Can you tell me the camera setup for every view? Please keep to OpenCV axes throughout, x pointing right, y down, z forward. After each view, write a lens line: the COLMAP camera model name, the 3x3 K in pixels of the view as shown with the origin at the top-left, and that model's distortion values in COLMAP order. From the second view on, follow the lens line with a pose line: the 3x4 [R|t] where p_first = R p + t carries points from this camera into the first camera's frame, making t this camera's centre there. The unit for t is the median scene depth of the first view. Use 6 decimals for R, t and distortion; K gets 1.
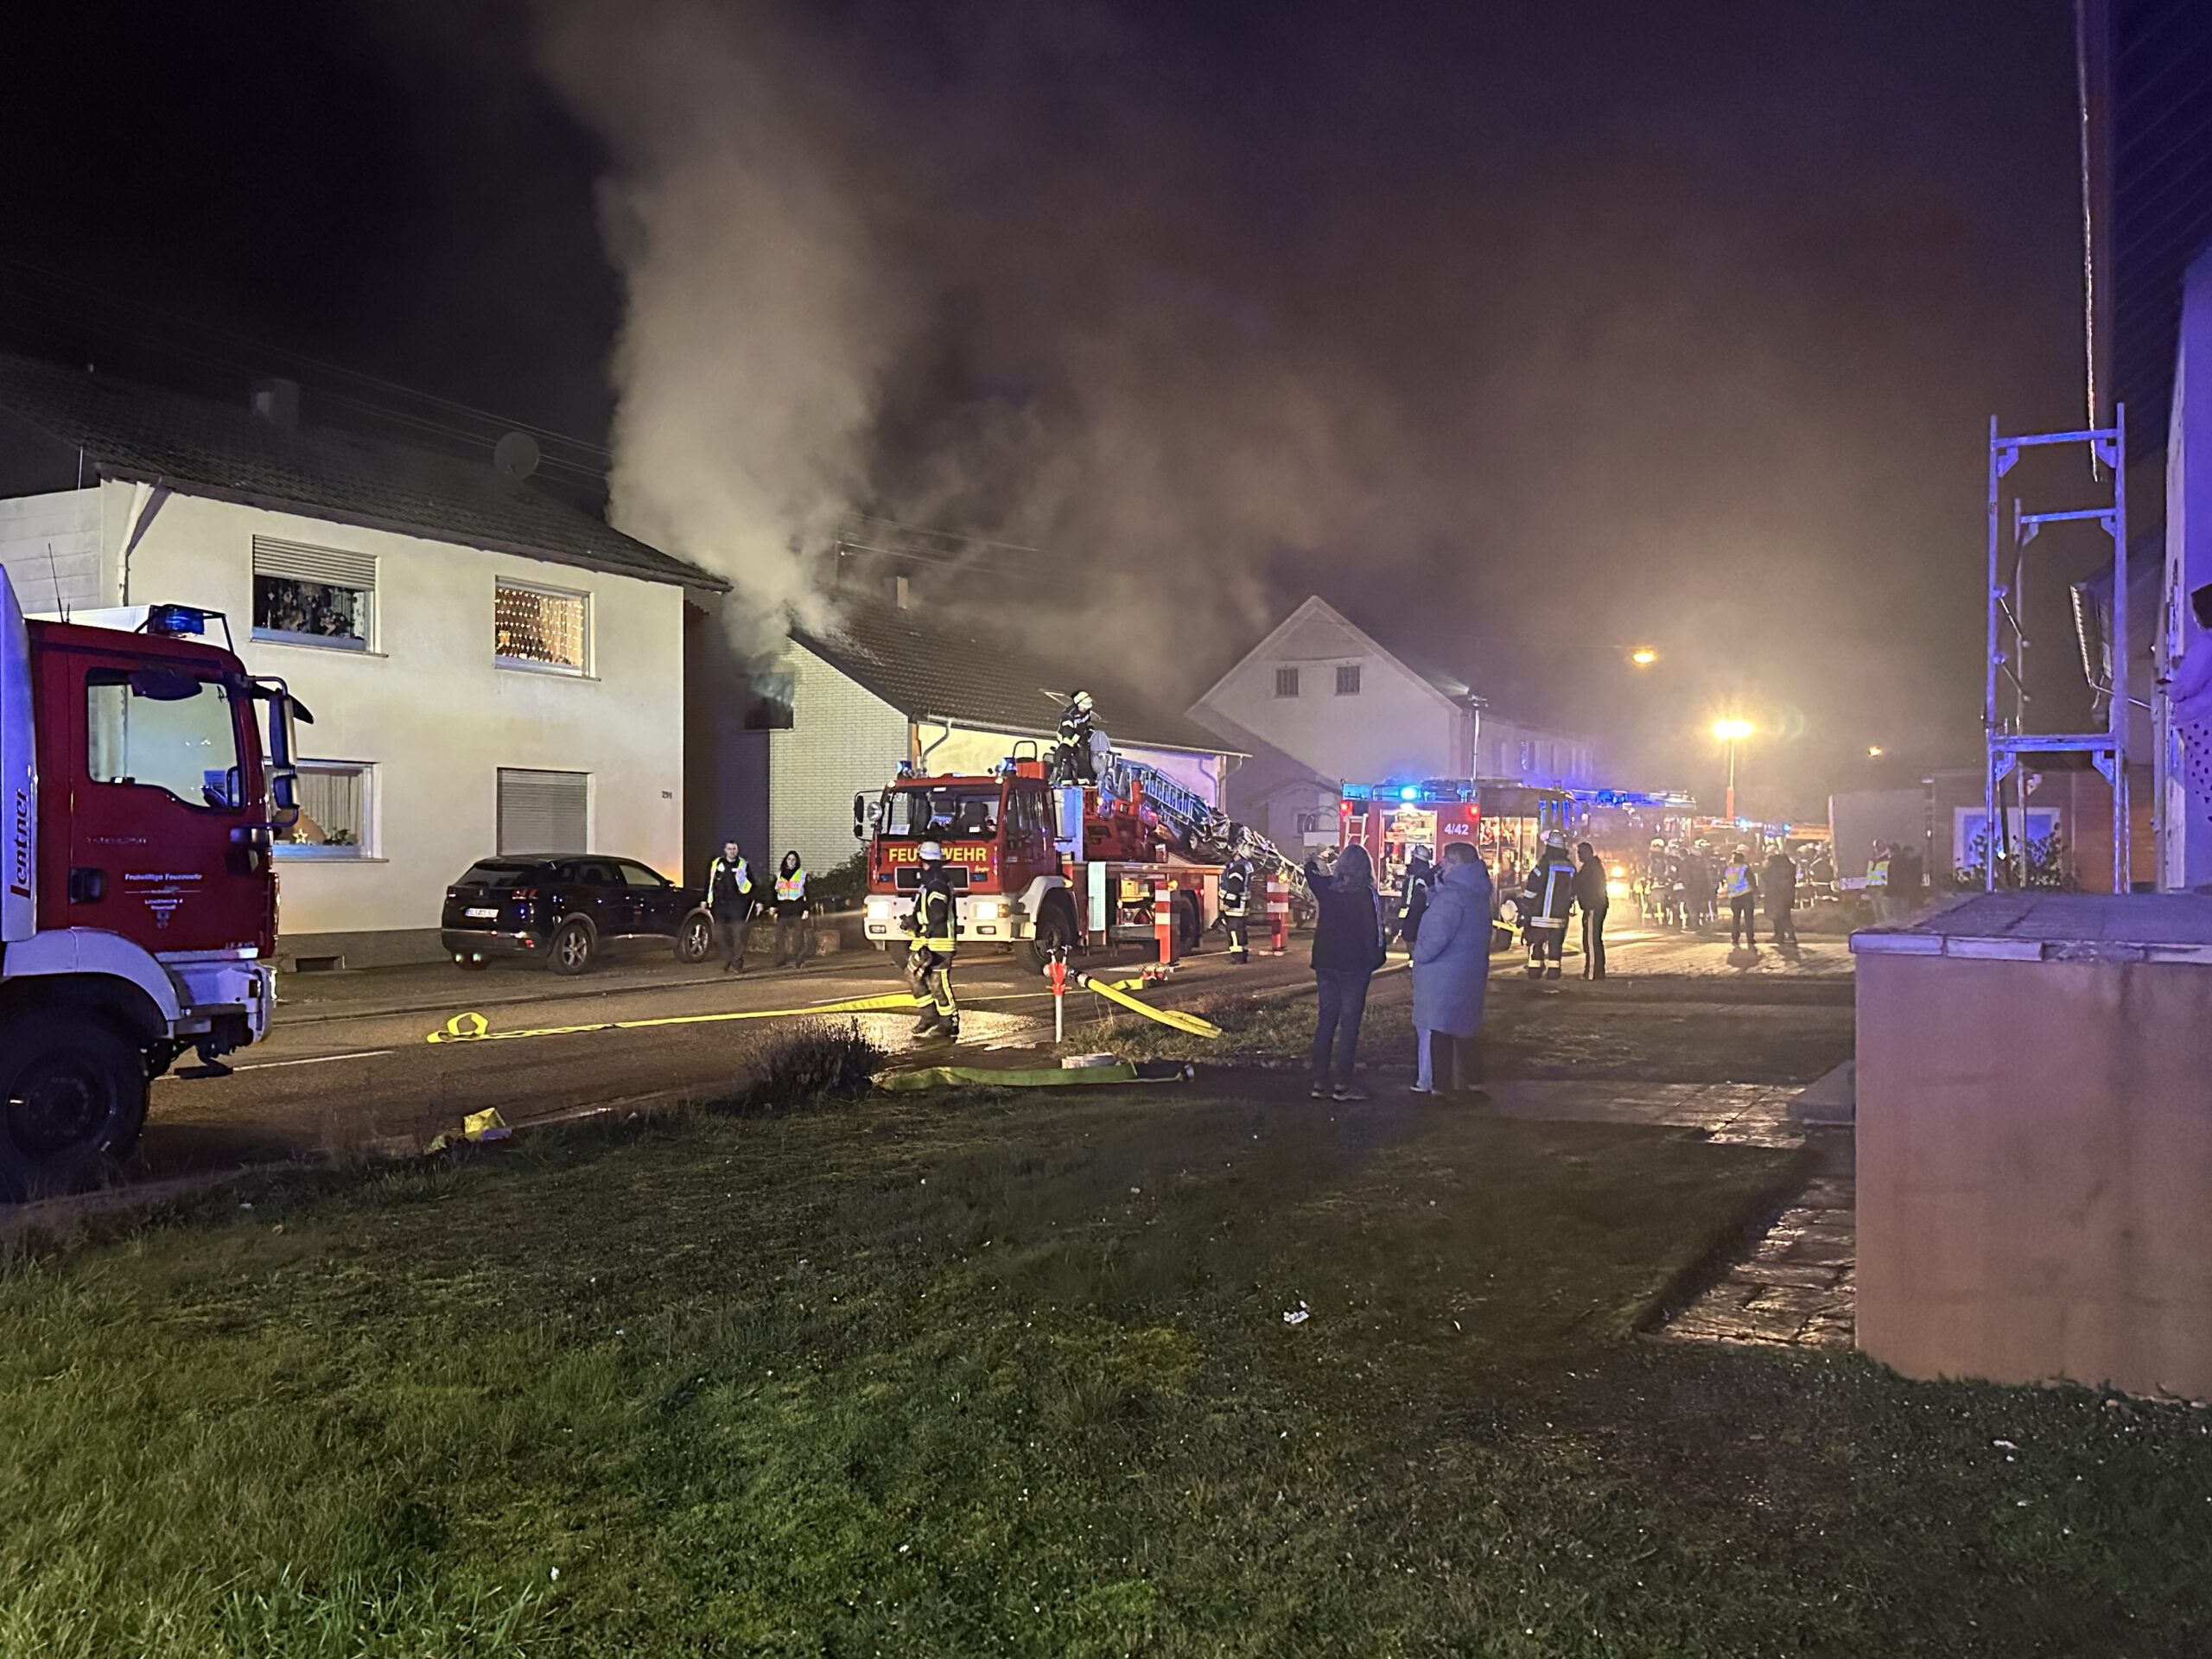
lens RADIAL K [[1912.3, 0, 1114.7], [0, 1912.3, 844.9], [0, 0, 1]] dist [0.138041, -0.295434]
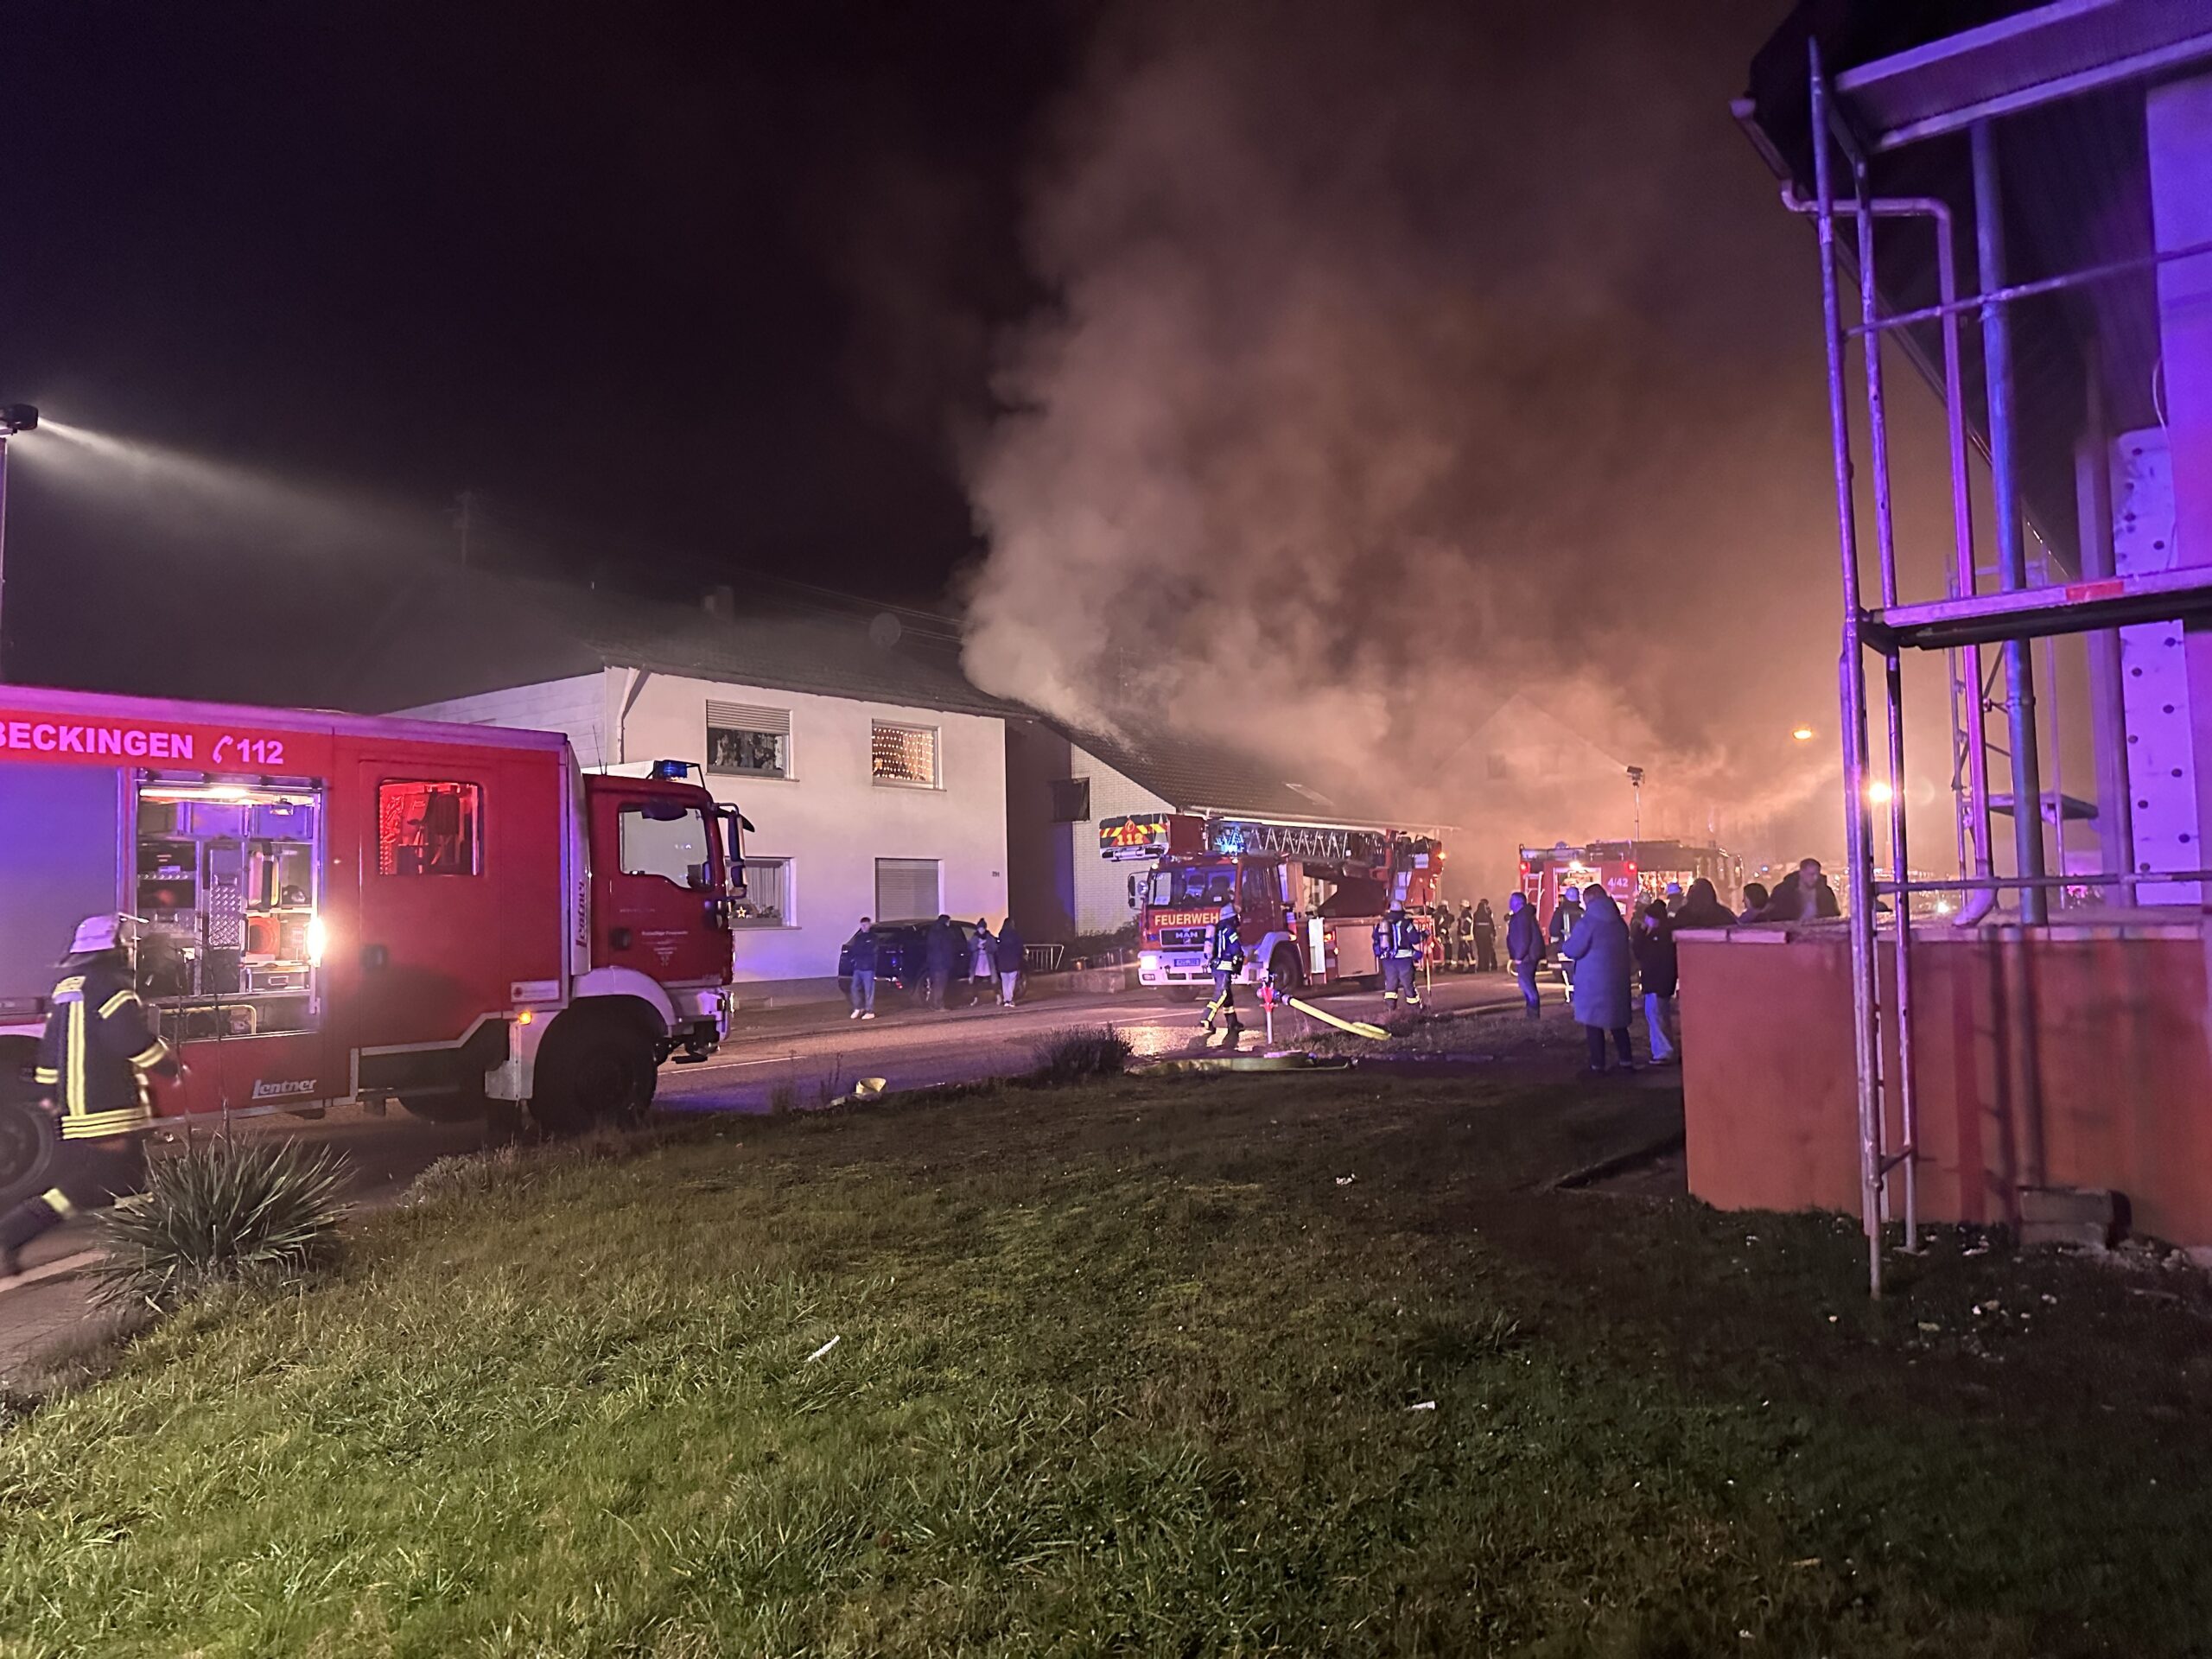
lens RADIAL K [[1592.1, 0, 1106.0], [0, 1592.1, 829.5], [0, 0, 1]] dist [0.083693, 0.000475]
pose [[0.985289, -0.036159, -0.167027, 0.082801], [0.027541, 0.998181, -0.053630, 0.012434], [0.168662, 0.048241, 0.984493, -0.224138]]
